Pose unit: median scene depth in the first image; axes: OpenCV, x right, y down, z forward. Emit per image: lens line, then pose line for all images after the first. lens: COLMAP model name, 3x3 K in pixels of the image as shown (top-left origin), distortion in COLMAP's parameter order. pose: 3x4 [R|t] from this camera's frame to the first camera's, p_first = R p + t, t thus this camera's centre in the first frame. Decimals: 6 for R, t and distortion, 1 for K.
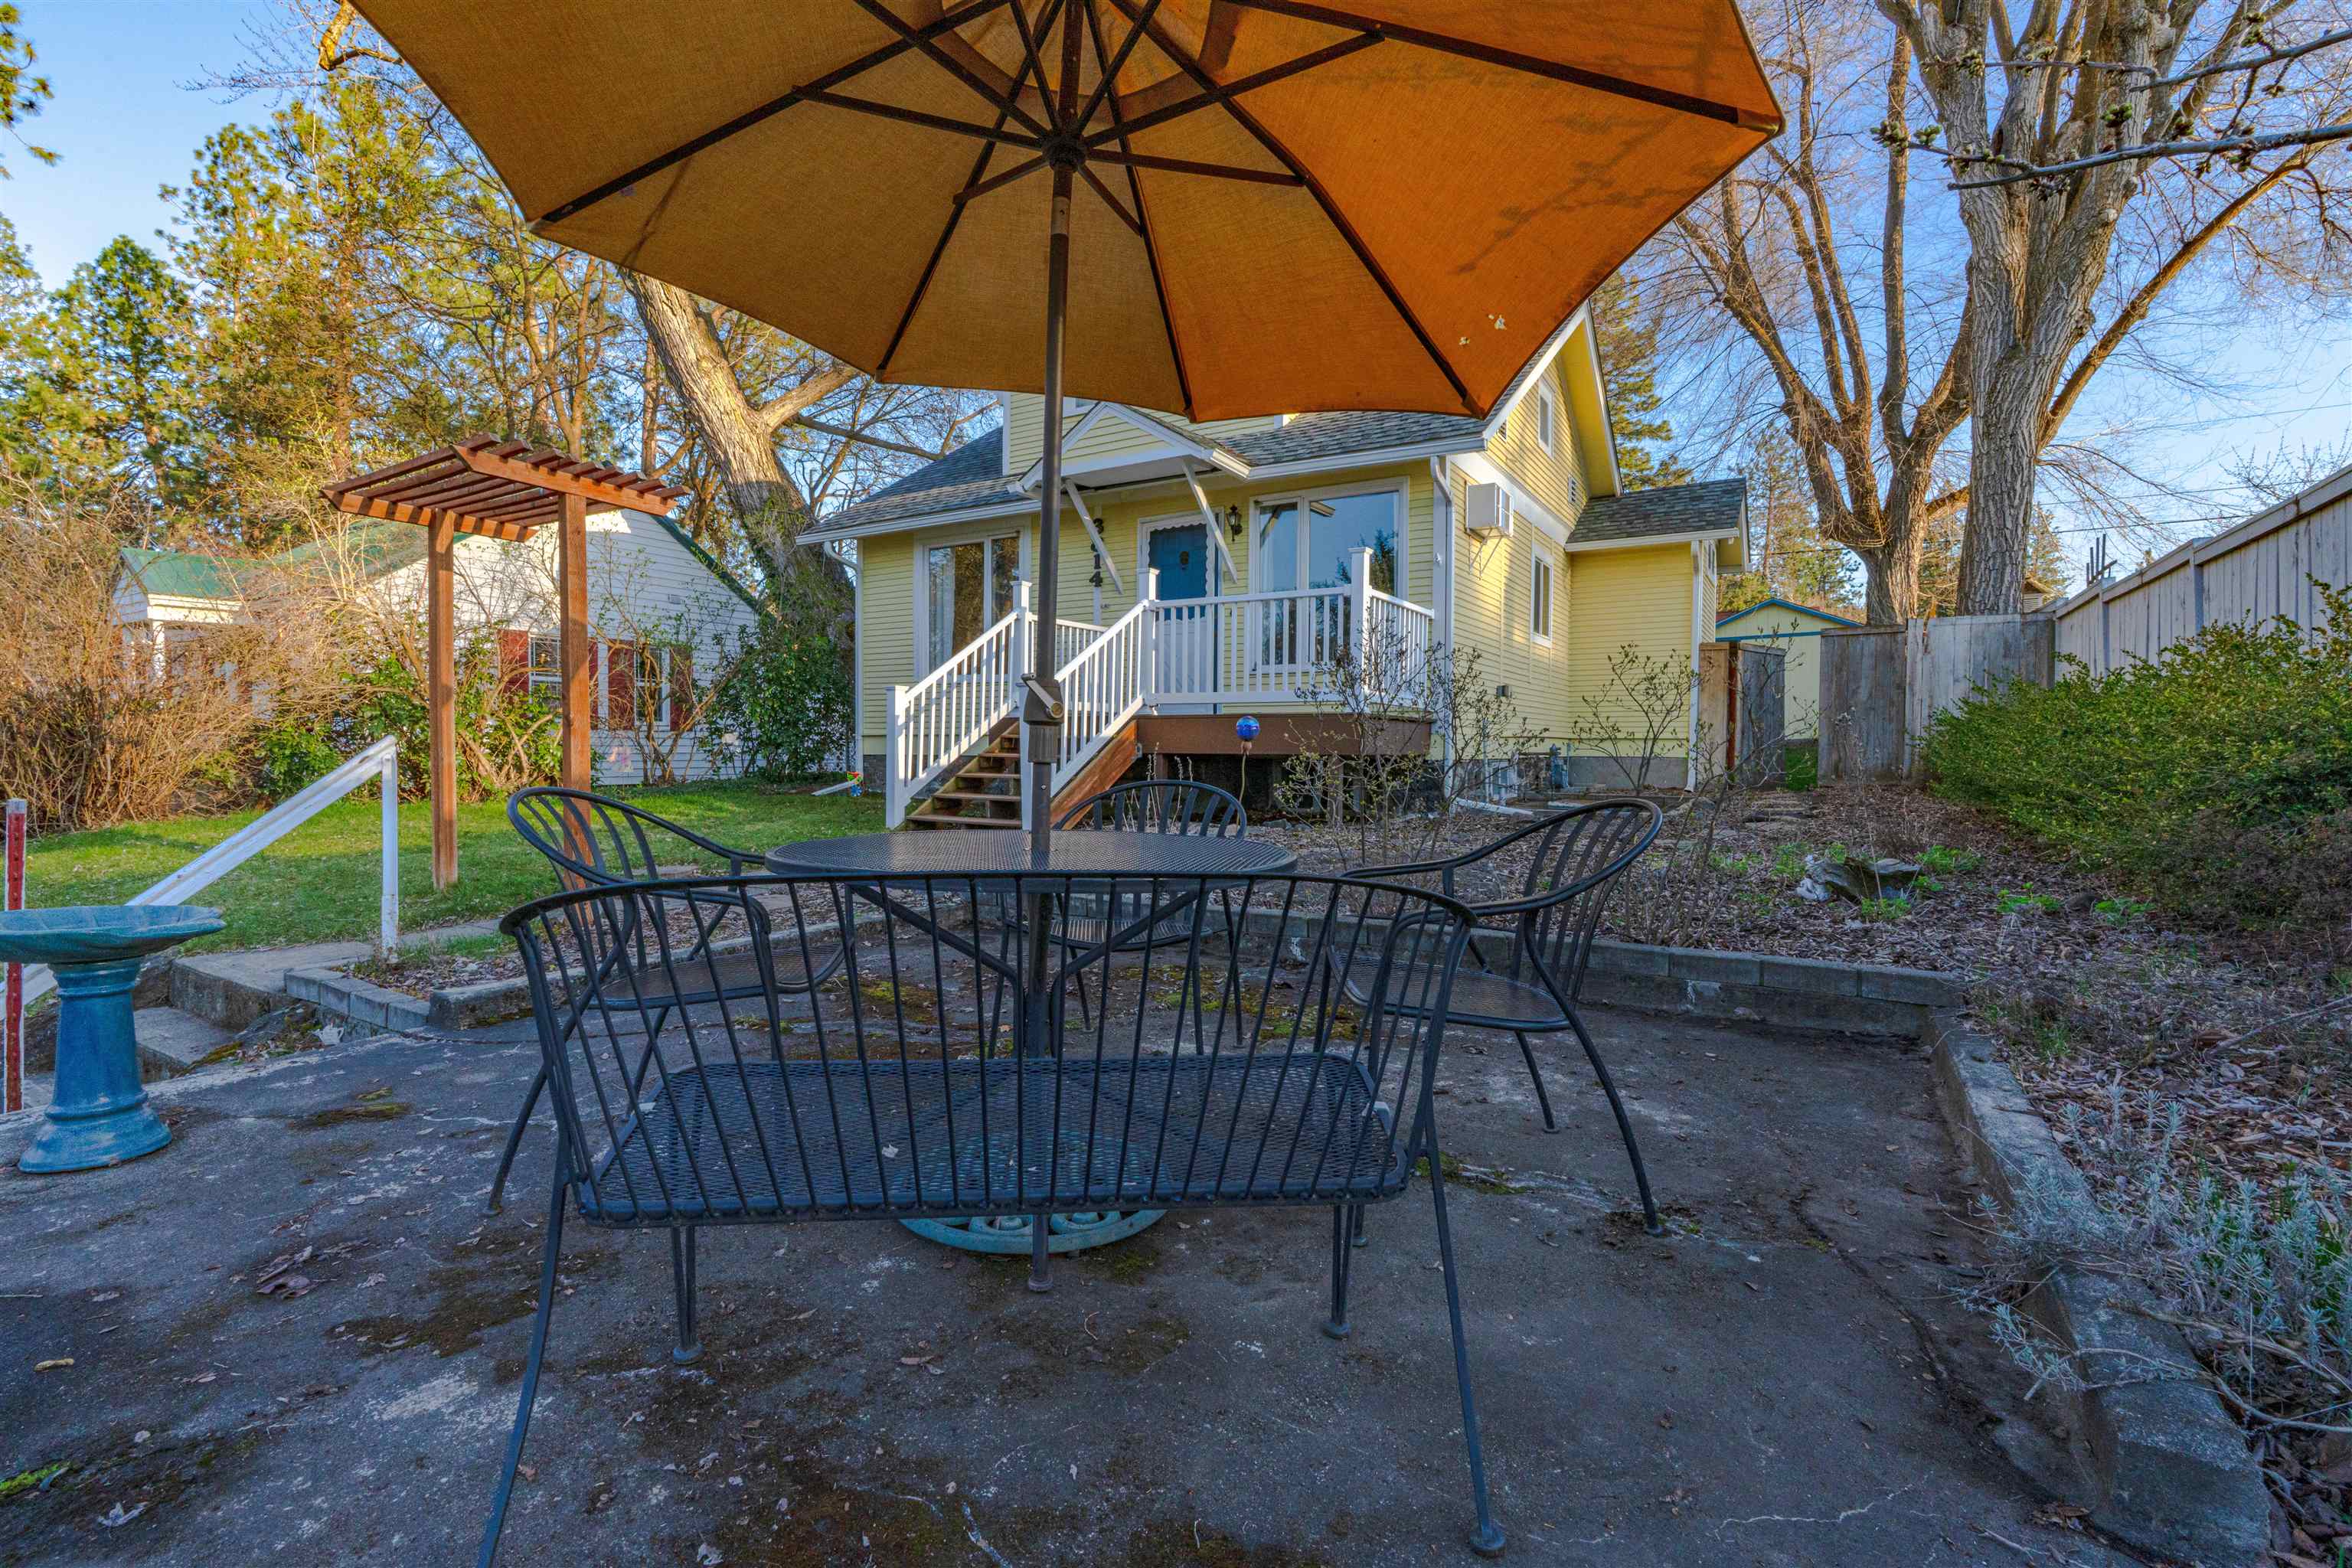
lens RADIAL K [[1056.0, 0, 1170.9], [0, 1056.0, 779.4], [0, 0, 1]] dist [-0.004662, 0.000884]
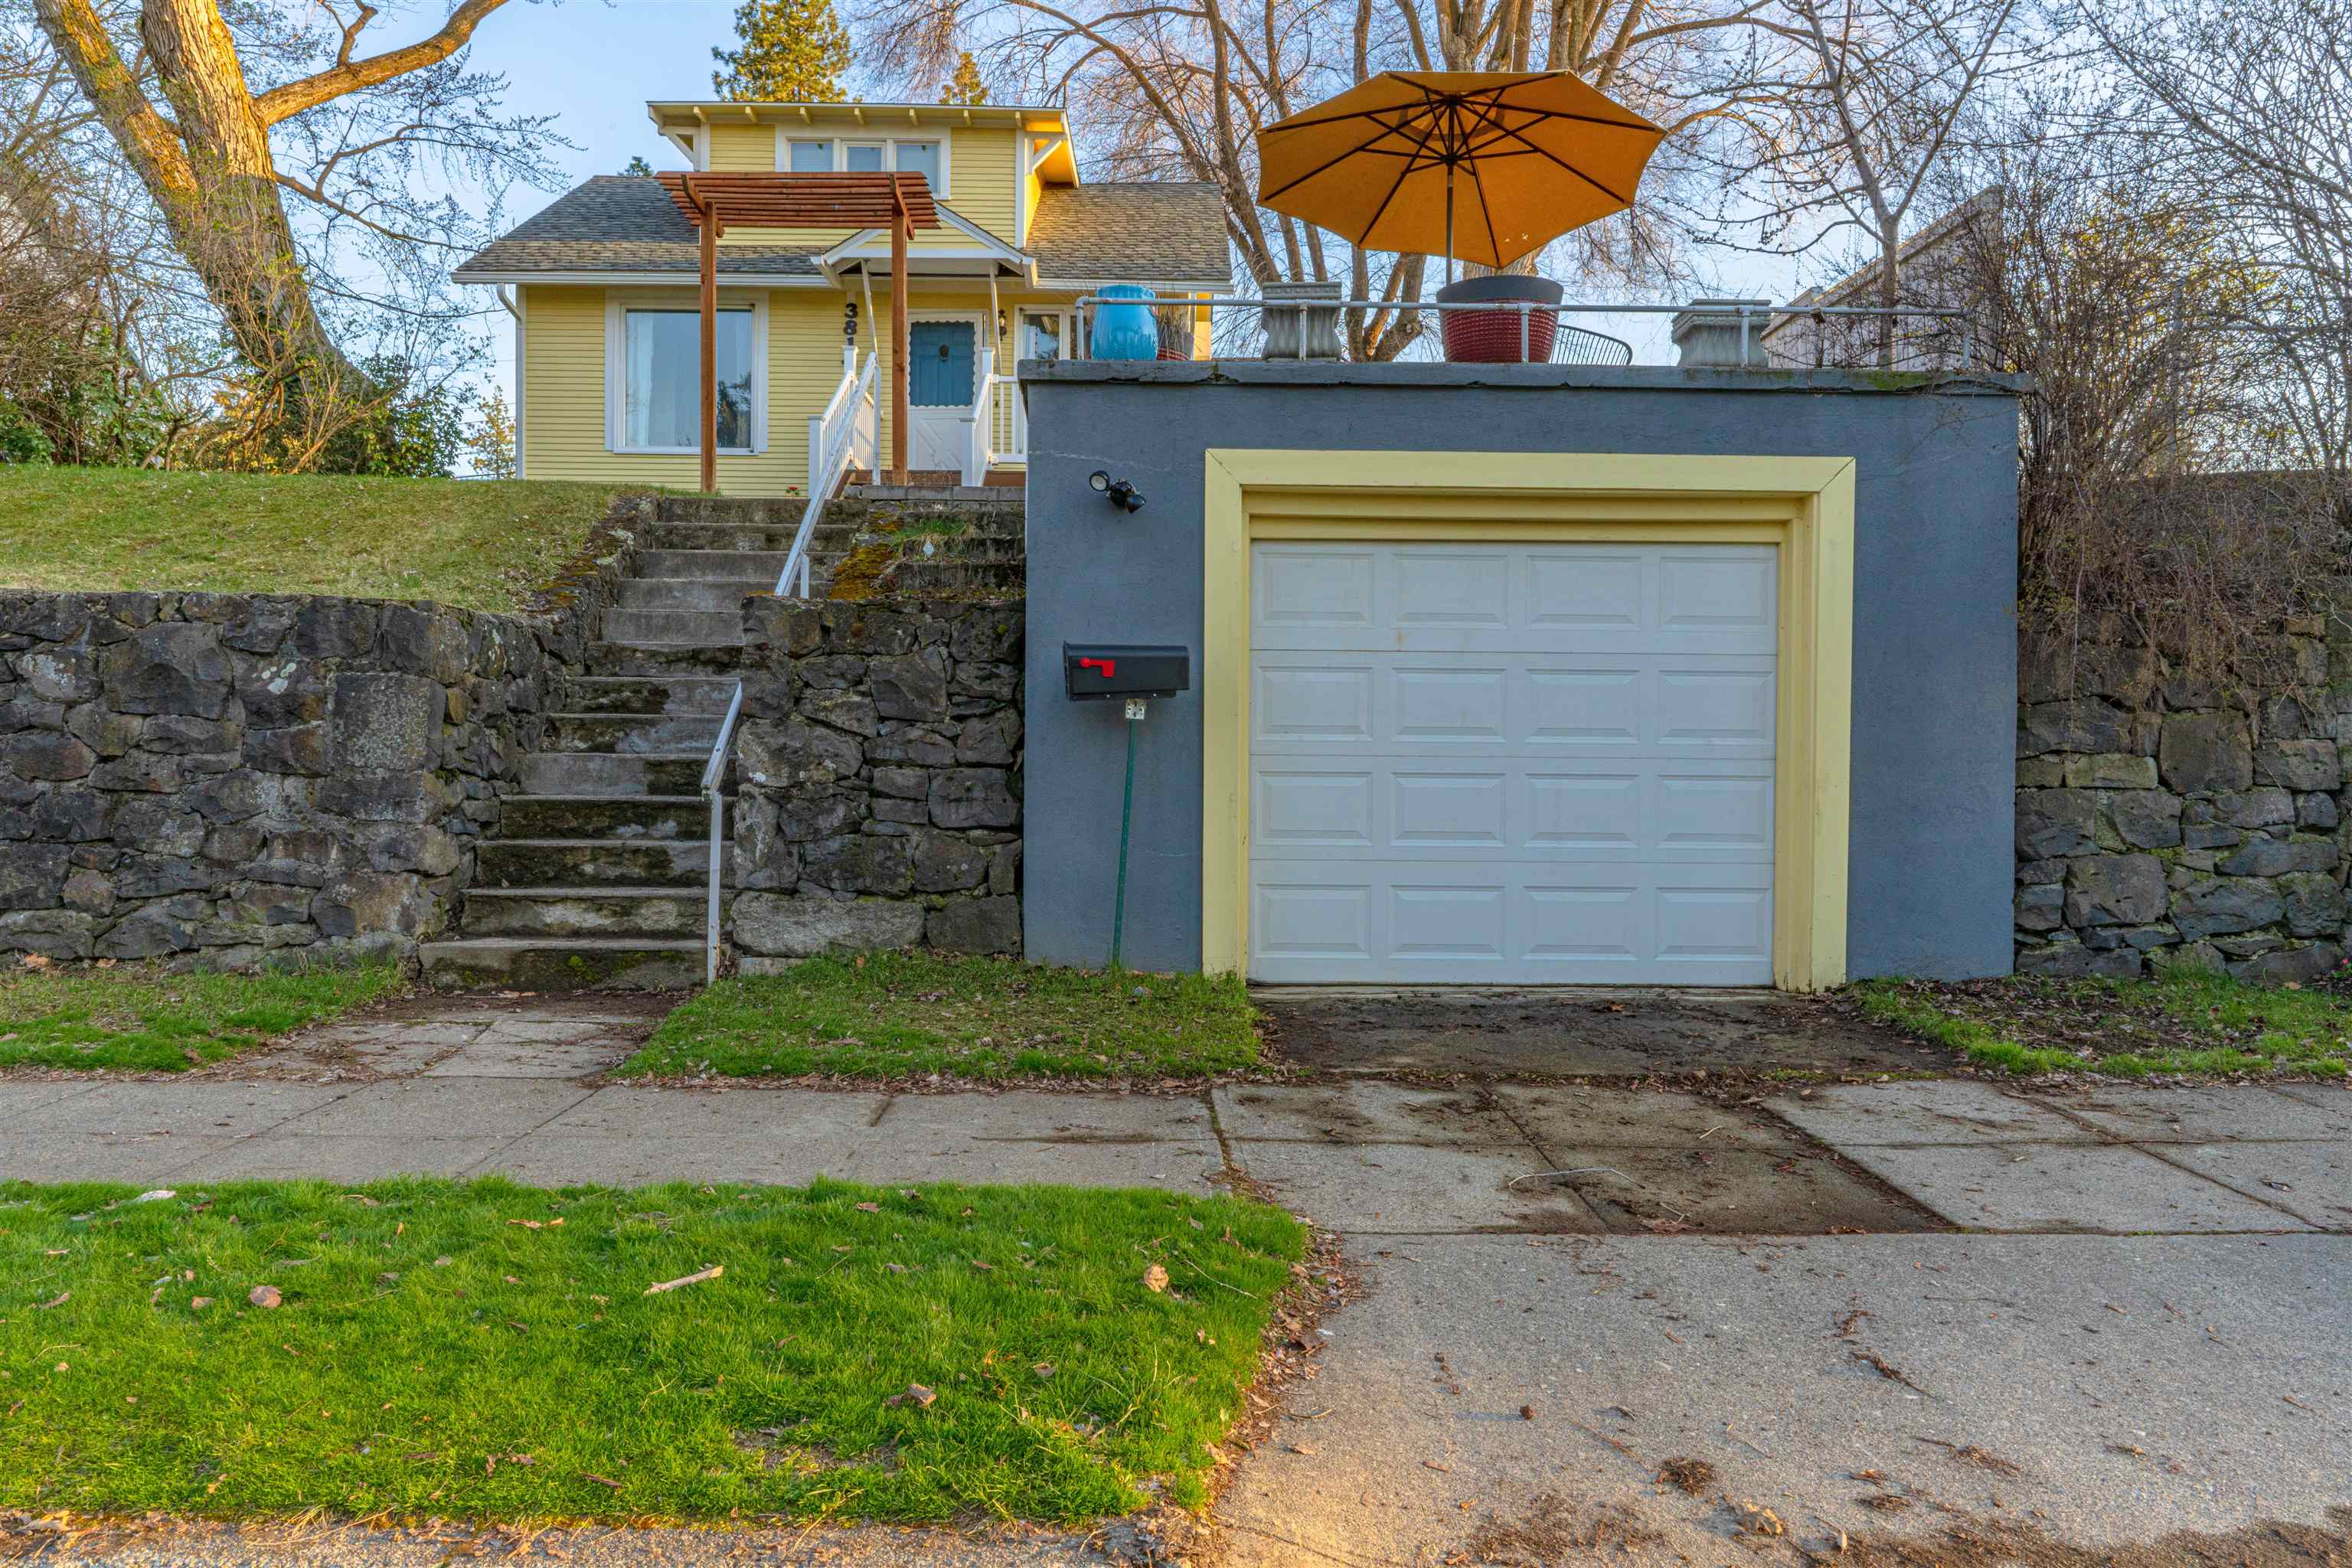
lens RADIAL K [[1557.9, 0, 1166.2], [0, 1557.9, 786.8], [0, 0, 1]] dist [-0.001423, 0.001668]
pose [[0.844230, -0.007806, 0.535924, -0.694583], [0.012458, 0.999910, -0.005062, 0.265948], [-0.535837, 0.010950, 0.844251, -0.507192]]
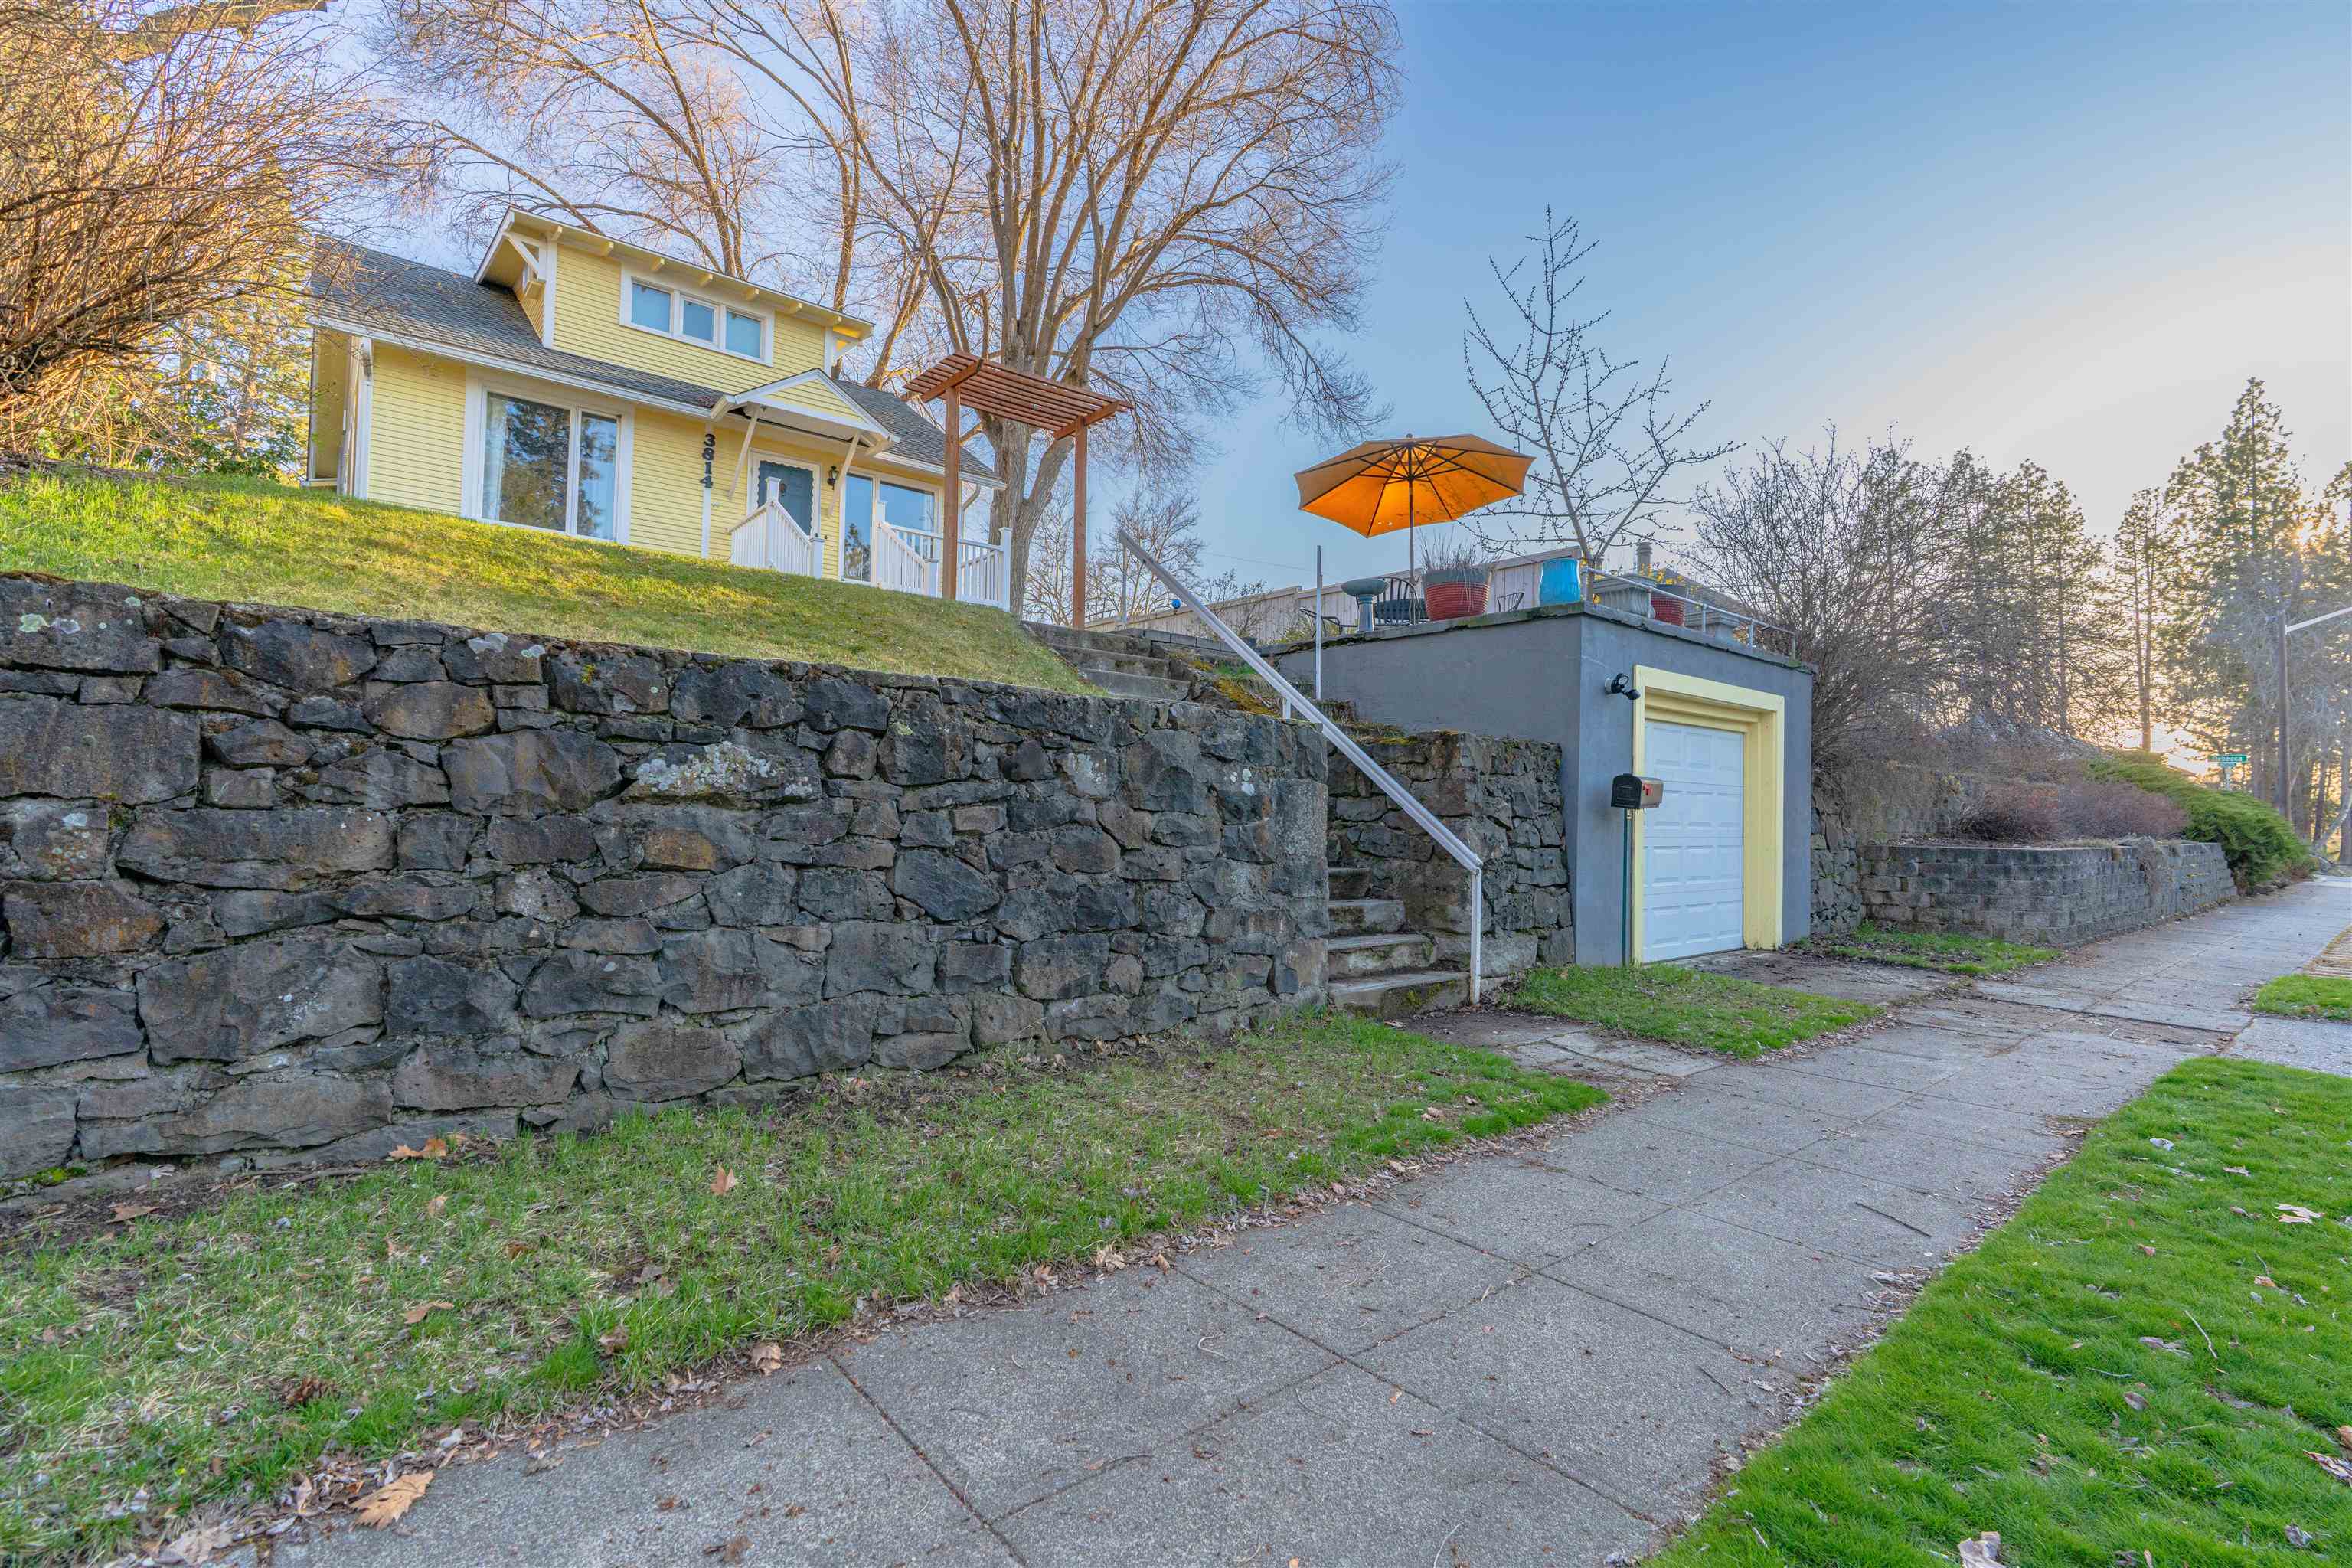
lens RADIAL K [[1065.1, 0, 1170.0], [0, 1065.1, 782.3], [0, 0, 1]] dist [-0.006945, 0.001577]
pose [[0.322831, 0.028001, 0.946042, -1.168306], [0.010083, 0.999404, -0.033021, 0.230622], [-0.946403, 0.020199, 0.322356, 0.096459]]
